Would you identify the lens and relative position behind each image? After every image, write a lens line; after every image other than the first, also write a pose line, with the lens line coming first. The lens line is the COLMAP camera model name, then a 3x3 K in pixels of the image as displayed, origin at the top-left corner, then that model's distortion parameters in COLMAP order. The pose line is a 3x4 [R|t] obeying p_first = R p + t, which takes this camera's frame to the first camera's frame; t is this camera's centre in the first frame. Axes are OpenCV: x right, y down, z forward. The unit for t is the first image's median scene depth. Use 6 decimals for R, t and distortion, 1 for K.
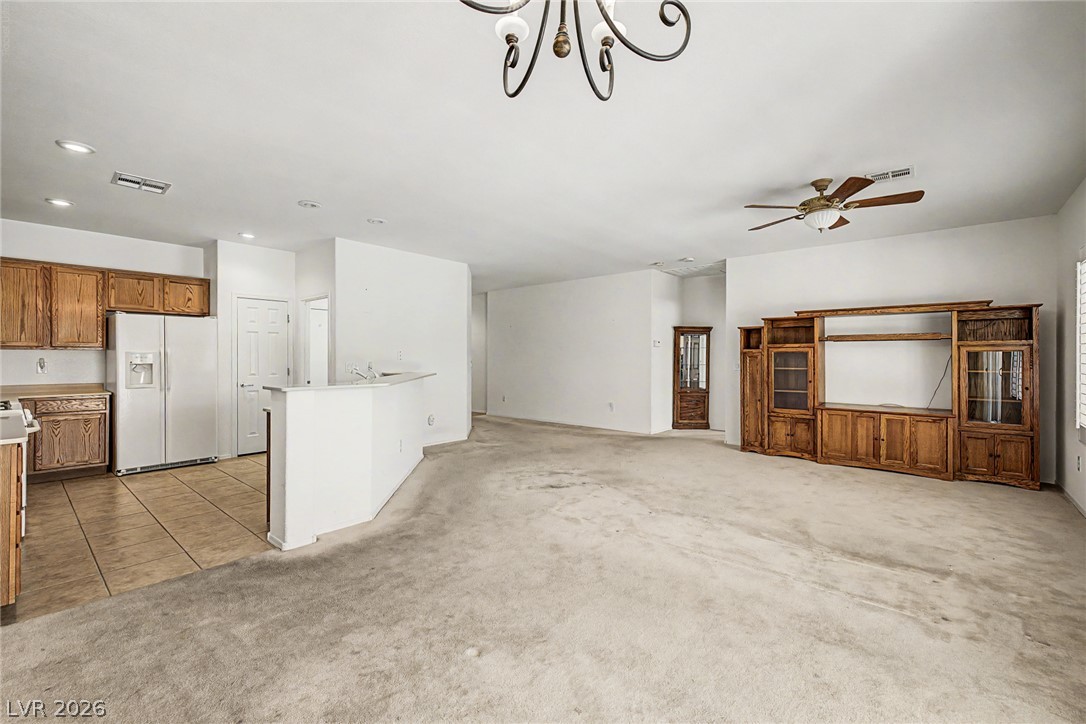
lens RADIAL K [[456.7, 0, 535.1], [0, 456.7, 355.3], [0, 0, 1]] dist [0.007188, -0.002303]
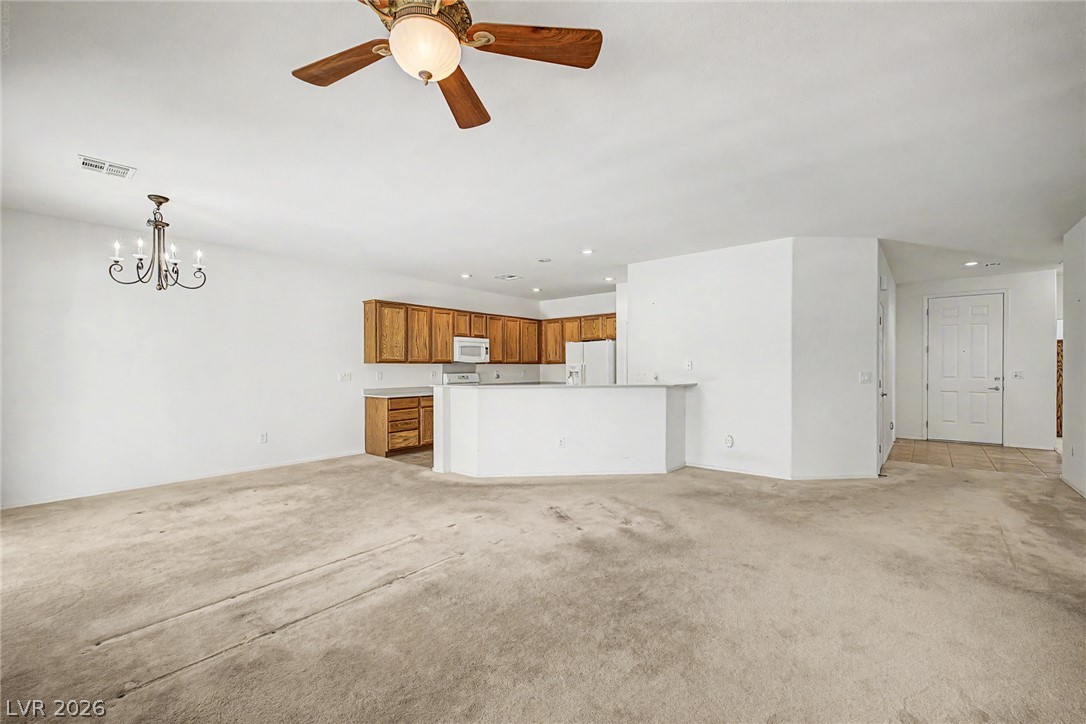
lens RADIAL K [[456.7, 0, 543.7], [0, 456.7, 367.4], [0, 0, 1]] dist [0.007188, -0.002303]
pose [[0.019218, -0.004806, -0.999804, 0.786040], [0.007710, 0.999959, -0.004659, 0.011492], [0.999786, -0.007619, 0.019254, 0.841560]]
